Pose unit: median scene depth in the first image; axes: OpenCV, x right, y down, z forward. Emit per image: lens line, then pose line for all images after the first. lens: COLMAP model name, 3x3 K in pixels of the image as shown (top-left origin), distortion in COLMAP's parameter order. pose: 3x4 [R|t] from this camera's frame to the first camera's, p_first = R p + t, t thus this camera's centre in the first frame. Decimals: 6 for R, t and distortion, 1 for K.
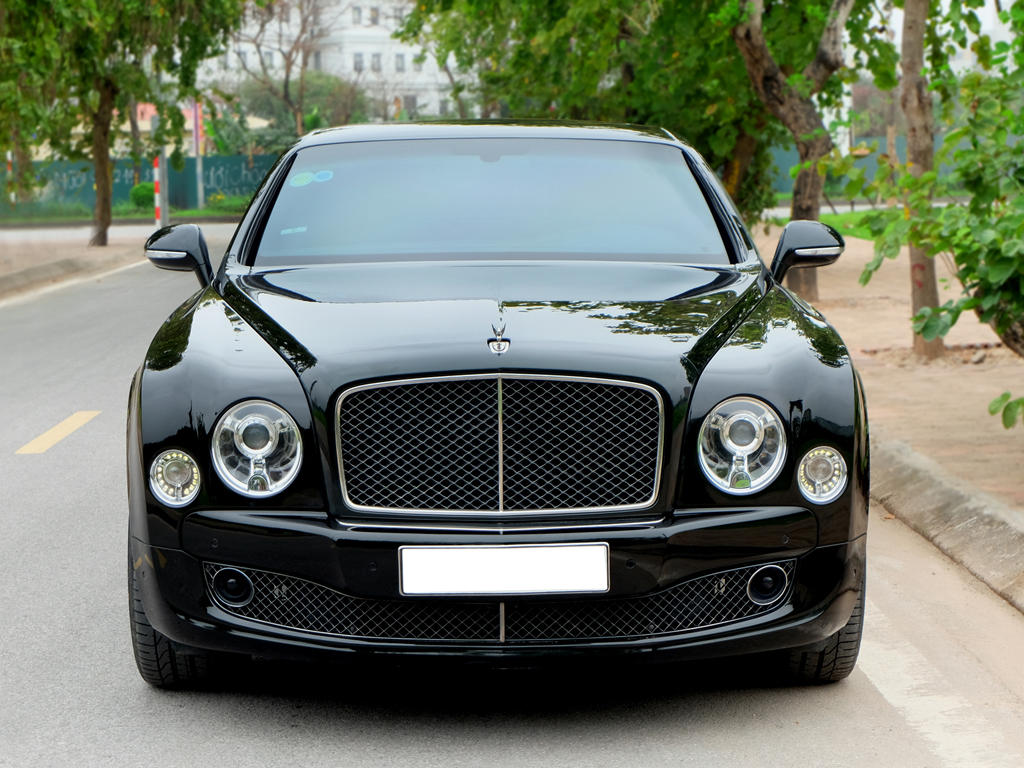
lens RADIAL K [[2649.6, 0, 512.0], [0, 2649.6, 384.0], [0, 0, 1]] dist [0.023146, -0.467881]
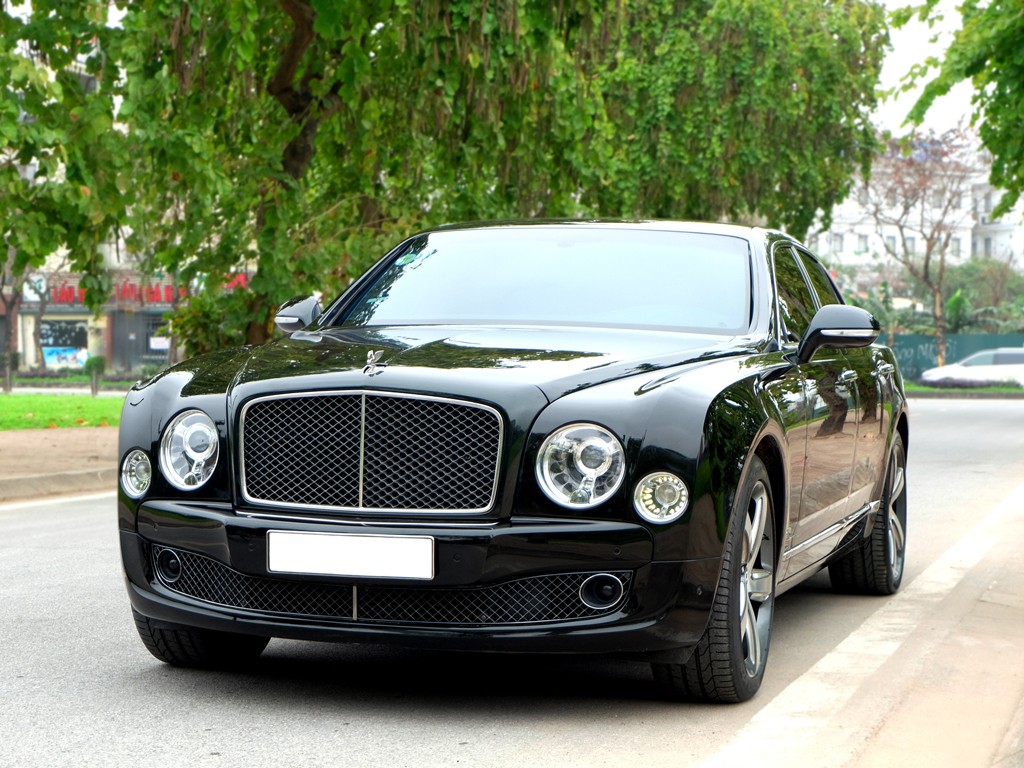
lens RADIAL K [[2649.6, 0, 512.0], [0, 2649.6, 384.0], [0, 0, 1]] dist [0.023146, -0.467881]
pose [[0.944444, 0.033233, -0.326989, 0.437779], [-0.060016, 0.995586, -0.072160, 0.073457], [0.323148, 0.087776, 0.942269, -0.087407]]
